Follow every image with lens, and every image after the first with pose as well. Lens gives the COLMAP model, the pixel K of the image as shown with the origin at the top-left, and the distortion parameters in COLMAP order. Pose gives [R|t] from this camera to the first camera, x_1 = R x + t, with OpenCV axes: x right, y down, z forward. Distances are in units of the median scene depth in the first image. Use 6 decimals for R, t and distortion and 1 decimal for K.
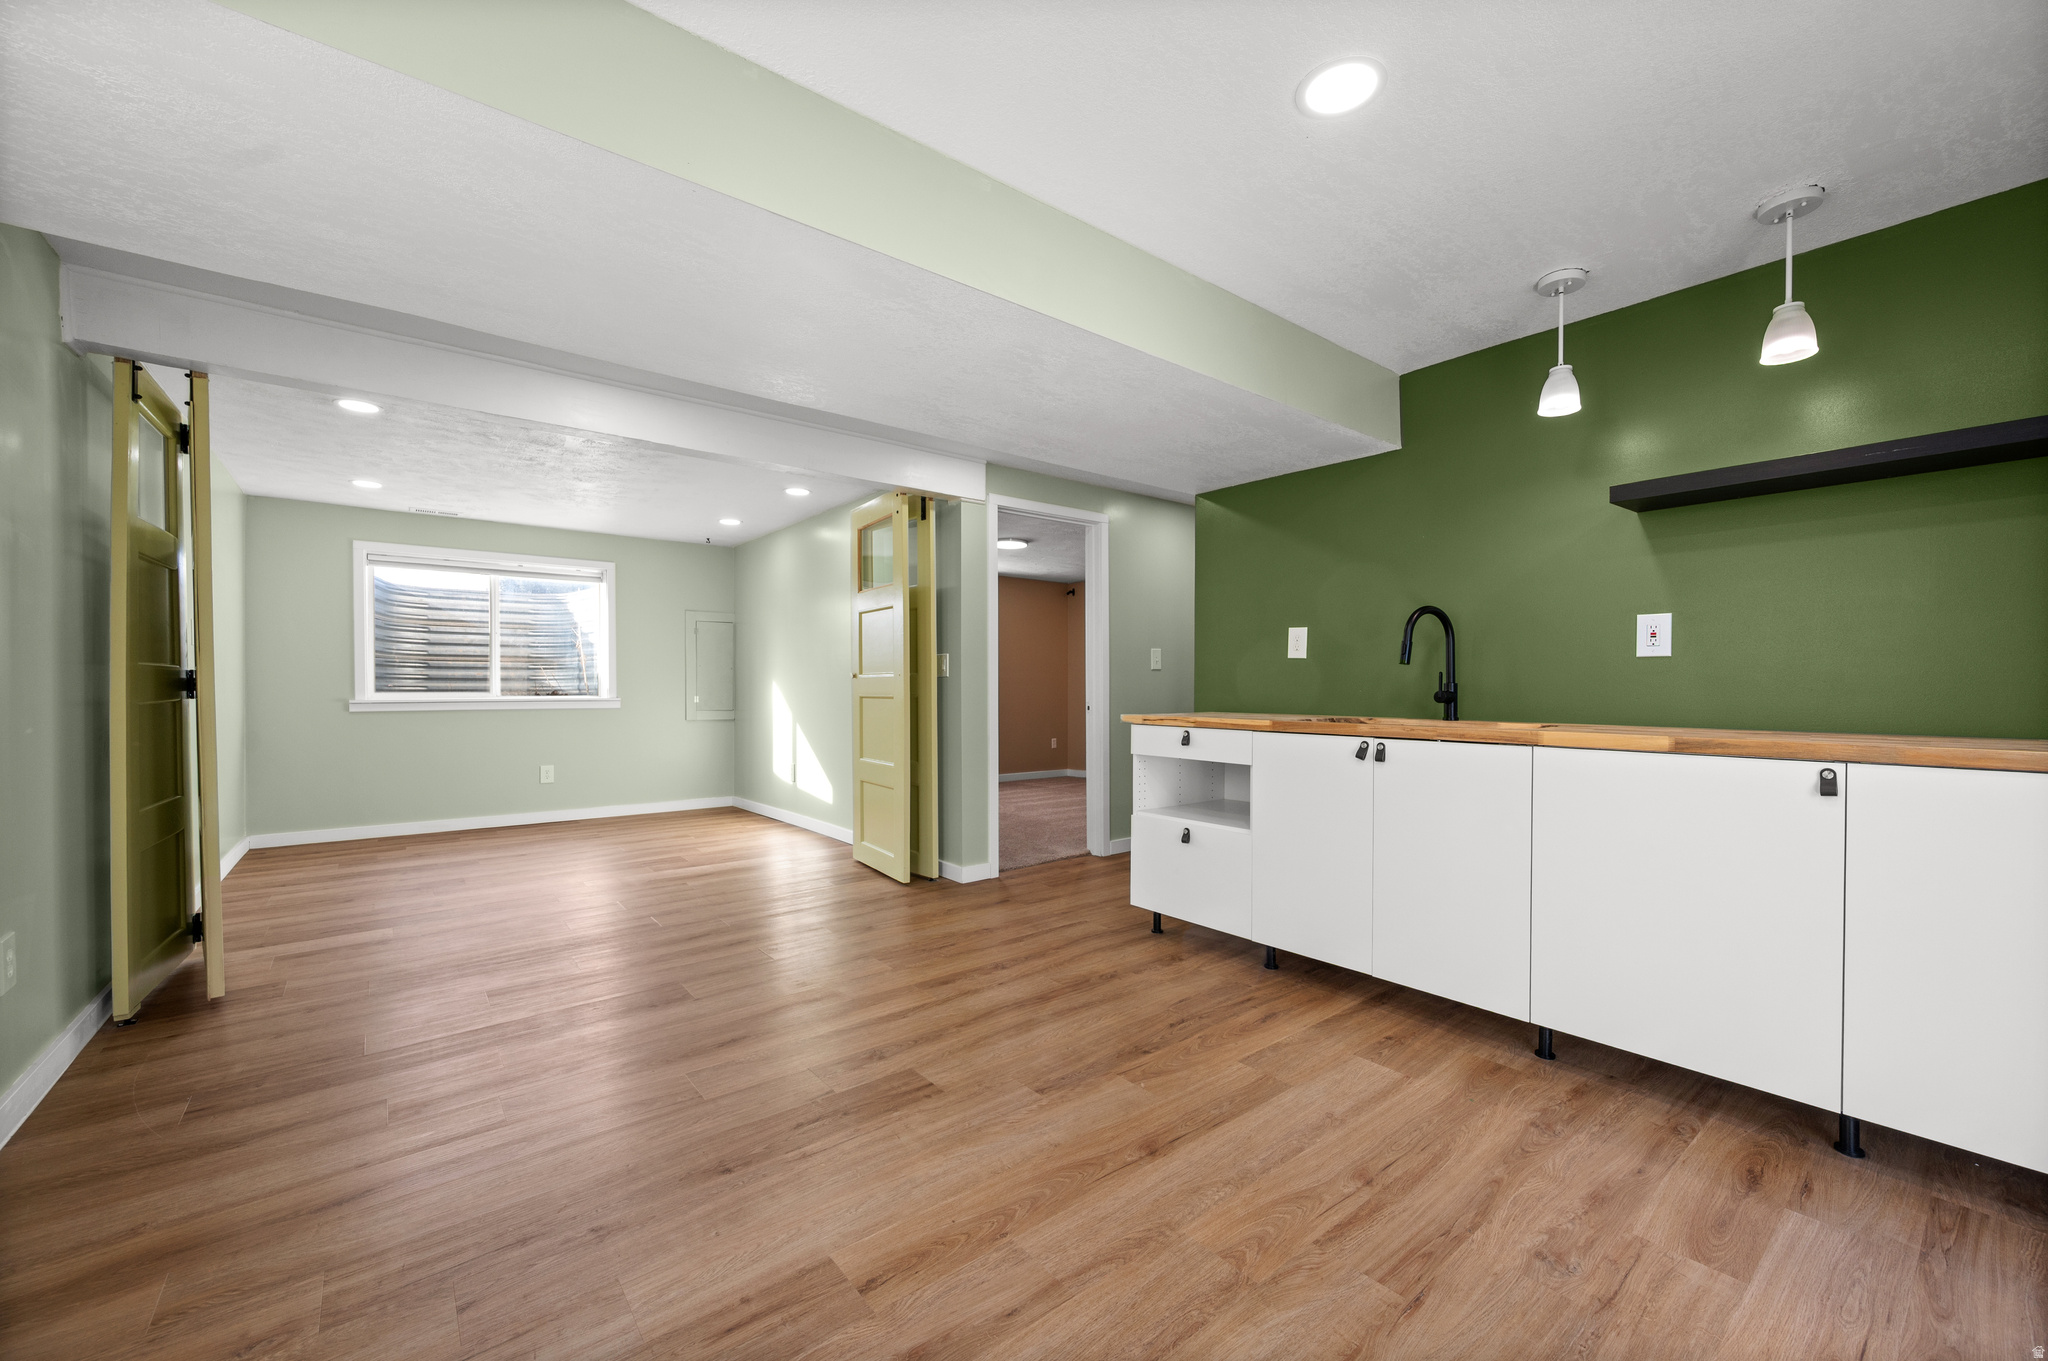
lens RADIAL K [[815.5, 0, 1036.2], [0, 815.5, 690.5], [0, 0, 1]] dist [-0.002429, -0.000505]
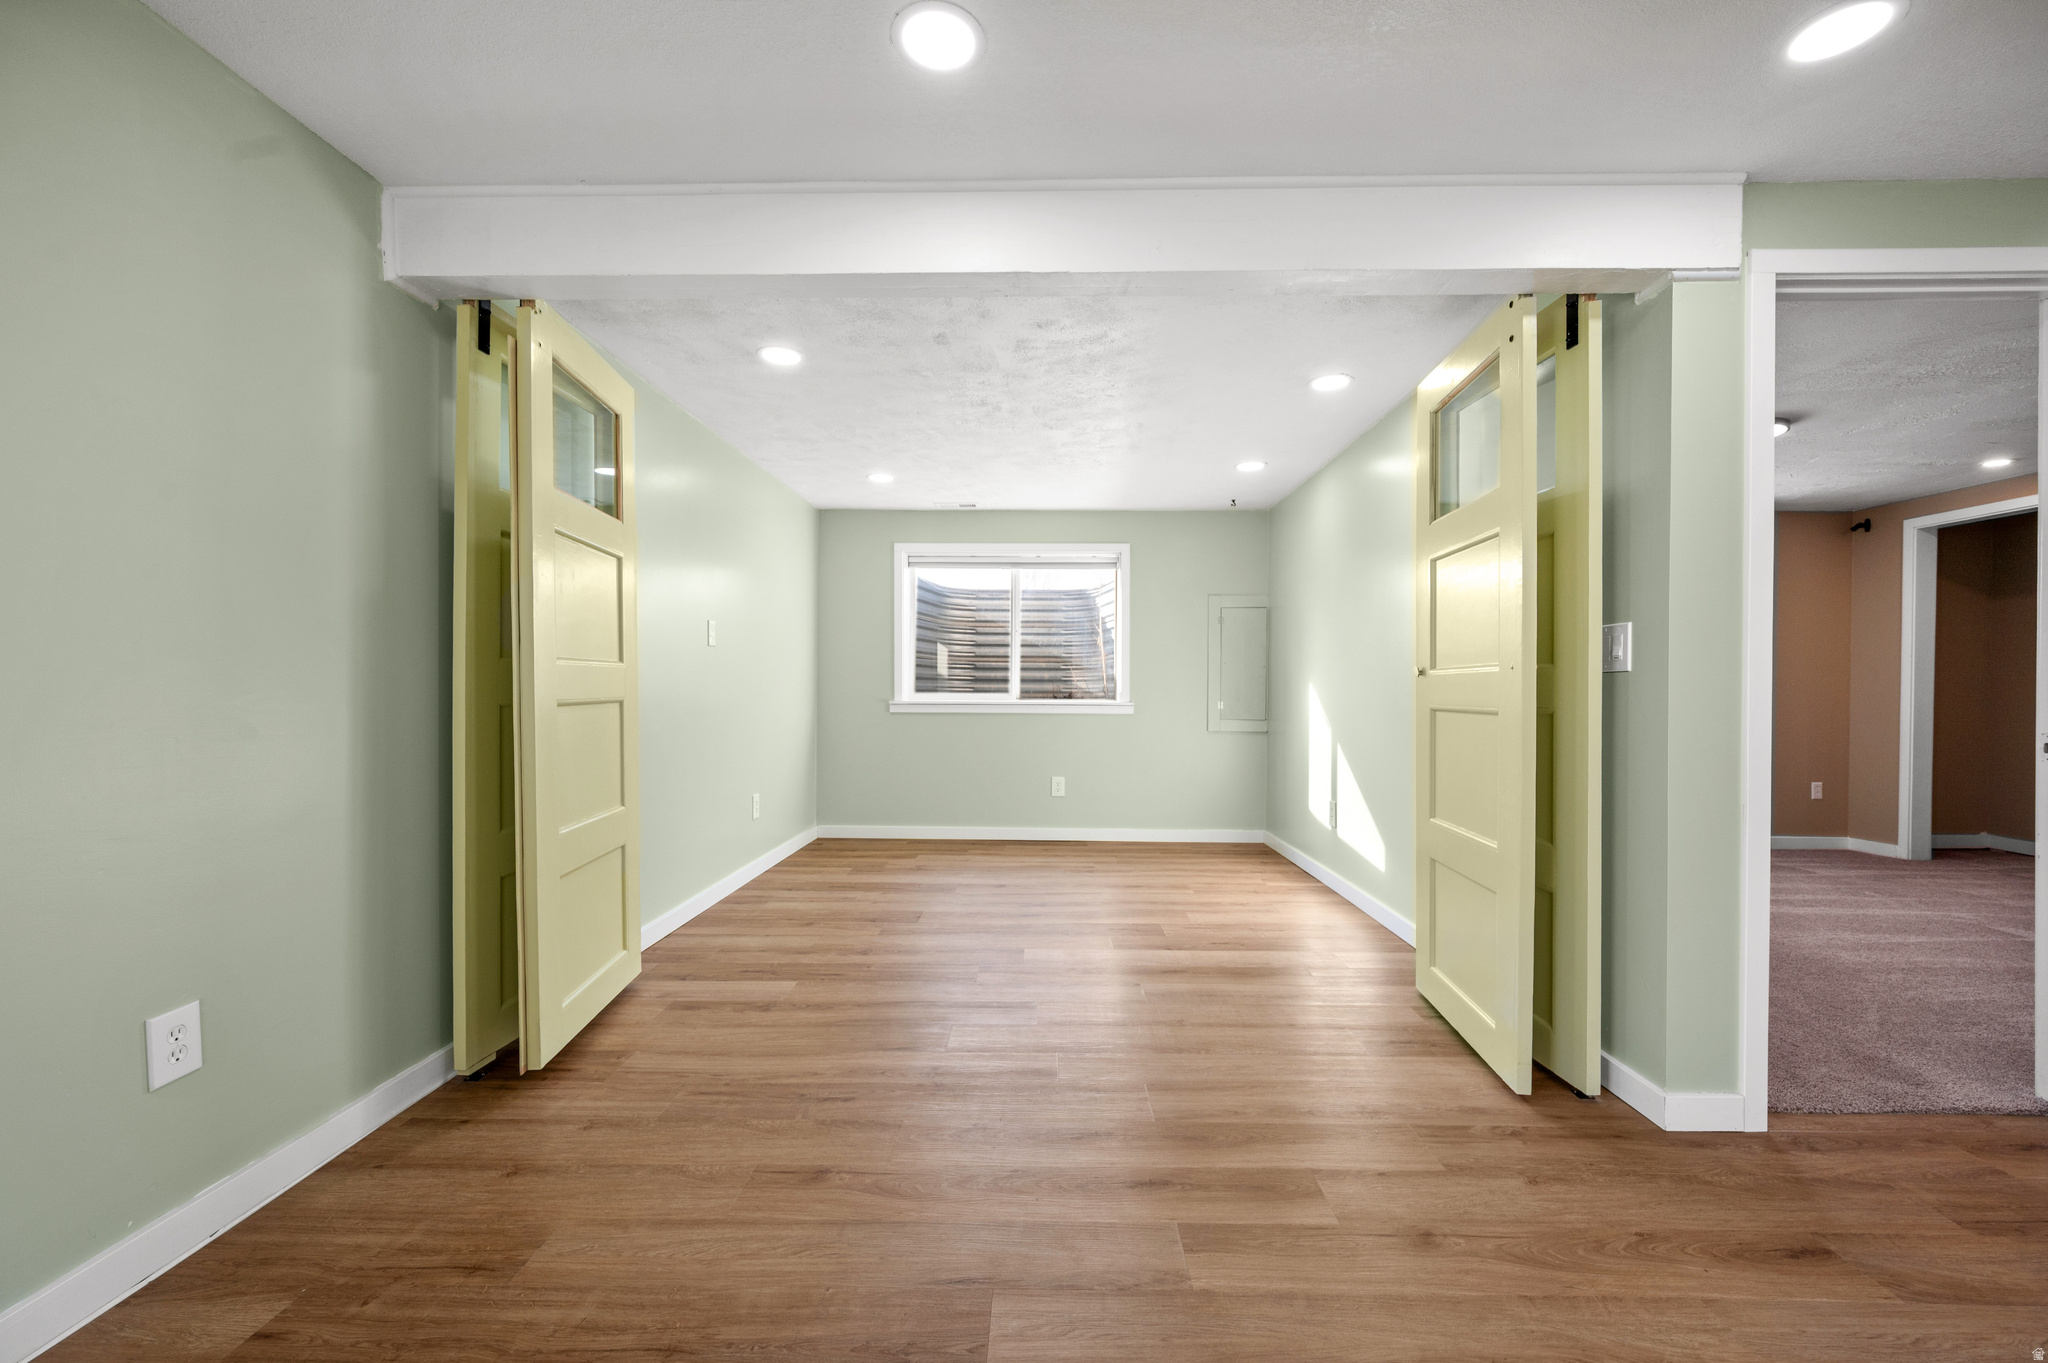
lens RADIAL K [[815.5, 0, 1025.6], [0, 815.5, 693.6], [0, 0, 1]] dist [-0.002429, -0.000505]
pose [[0.762451, 0.008828, -0.646985, -0.065132], [-0.008803, 0.999956, 0.003270, -0.002182], [0.646986, 0.003202, 0.762495, 0.386455]]
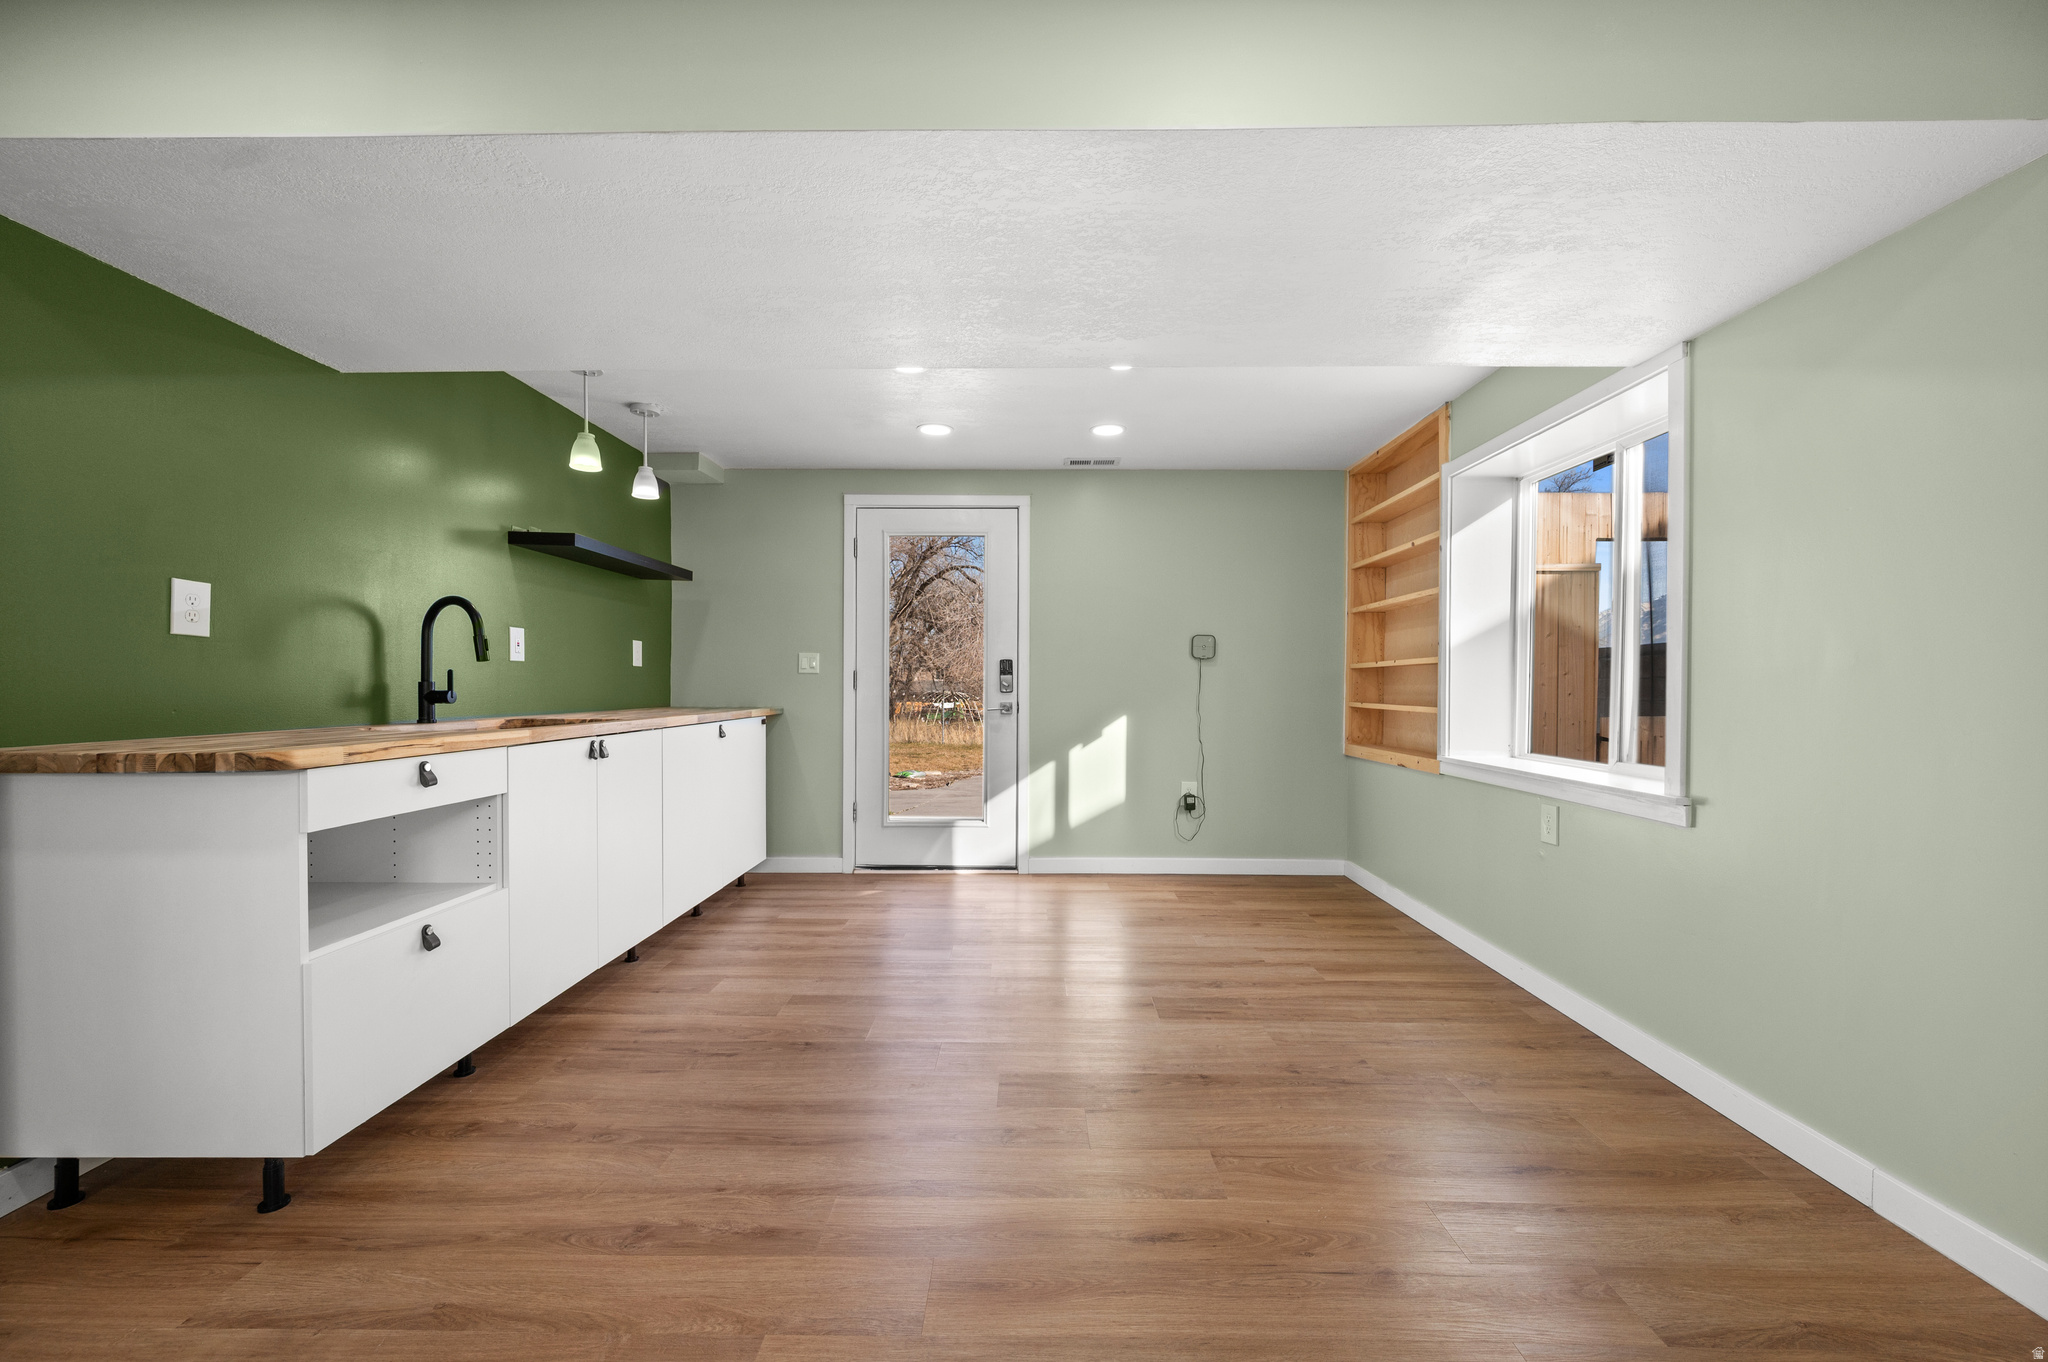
lens RADIAL K [[815.5, 0, 1030.8], [0, 815.5, 687.7], [0, 0, 1]] dist [-0.002429, -0.000505]
pose [[-0.776824, -0.006598, 0.629683, -0.368269], [-0.000865, 0.999955, 0.009411, -0.007200], [-0.629717, 0.006766, -0.776795, 0.820702]]
